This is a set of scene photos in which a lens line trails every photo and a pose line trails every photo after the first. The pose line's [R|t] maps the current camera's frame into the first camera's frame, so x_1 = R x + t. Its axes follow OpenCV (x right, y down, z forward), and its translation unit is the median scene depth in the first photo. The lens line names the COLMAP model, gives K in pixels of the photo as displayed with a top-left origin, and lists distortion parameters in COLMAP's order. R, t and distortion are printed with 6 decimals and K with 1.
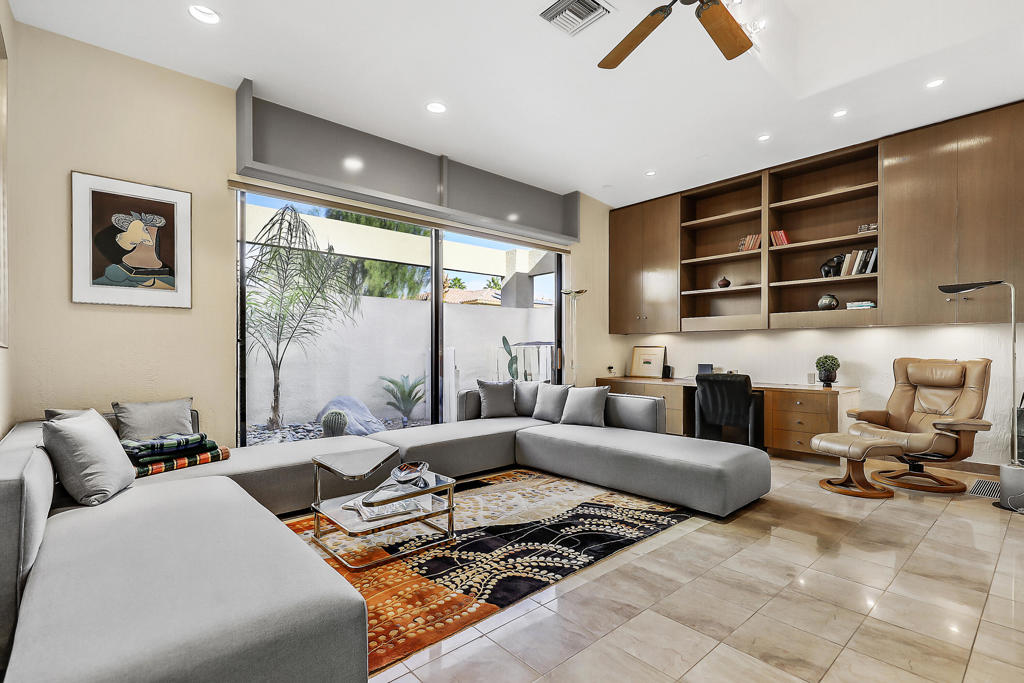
lens RADIAL K [[474.5, 0, 513.7], [0, 474.5, 351.3], [0, 0, 1]] dist [0.002607, 0.000182]
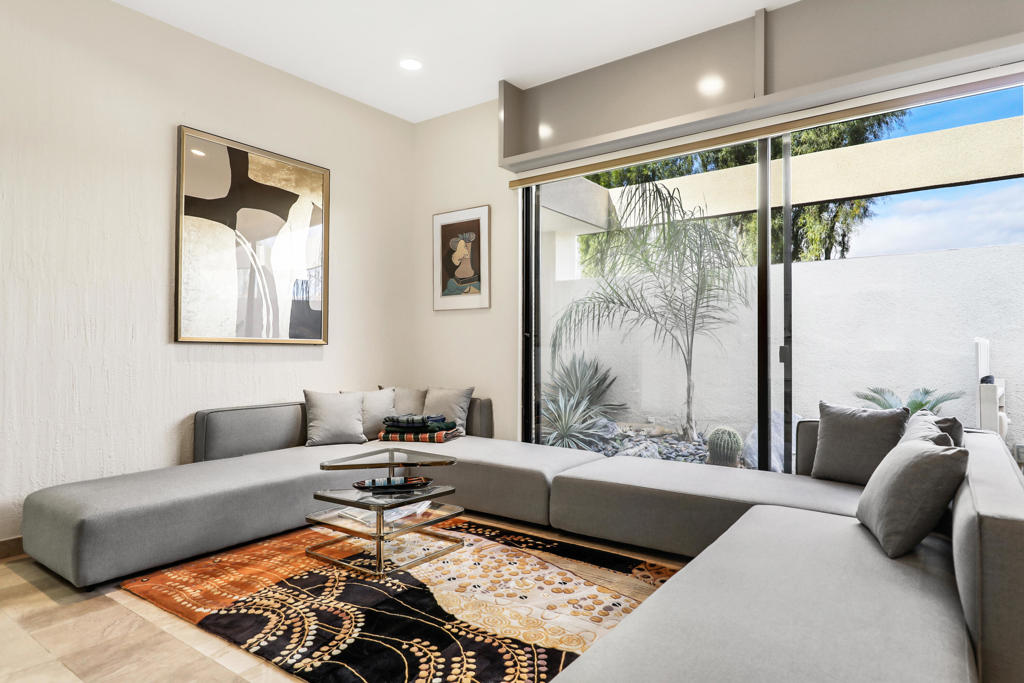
lens RADIAL K [[592.7, 0, 515.0], [0, 592.7, 338.7], [0, 0, 1]] dist [0.006448, -0.001523]
pose [[0.218323, -0.010505, -0.975820, 0.942303], [-0.001693, 0.999936, -0.011144, -0.003518], [0.975875, 0.004085, 0.218292, 1.020621]]
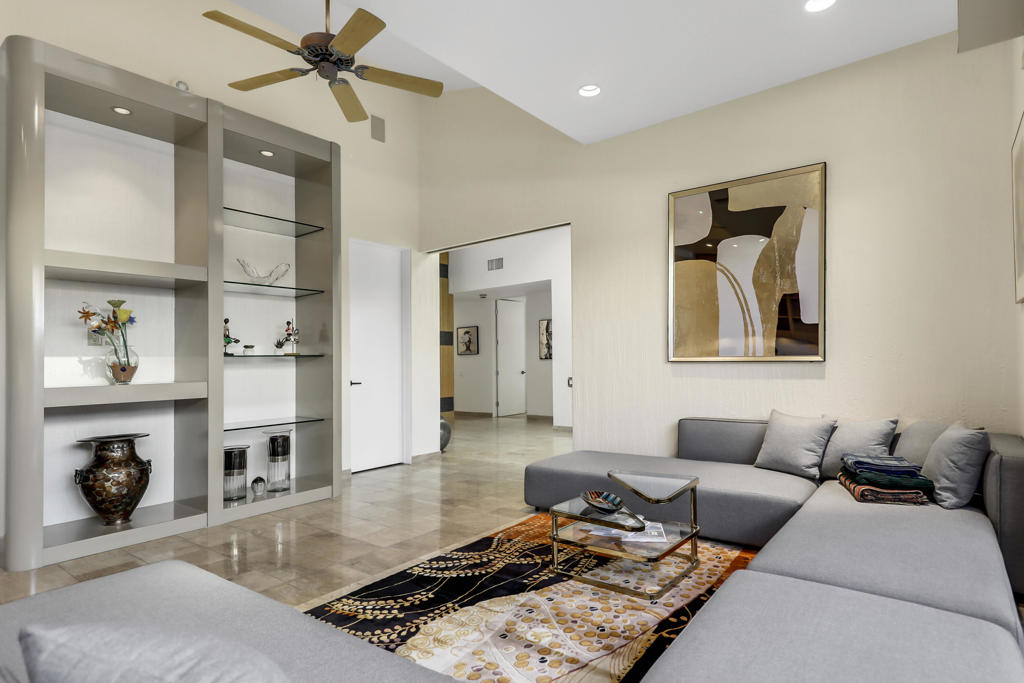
lens RADIAL K [[538.1, 0, 545.9], [0, 538.1, 350.2], [0, 0, 1]] dist [0.002714, 0.000072]
pose [[-0.973280, 0.015204, -0.229118, 0.125109], [0.020356, 0.999590, -0.020141, -0.020685], [0.228717, -0.024267, -0.973190, 2.082546]]
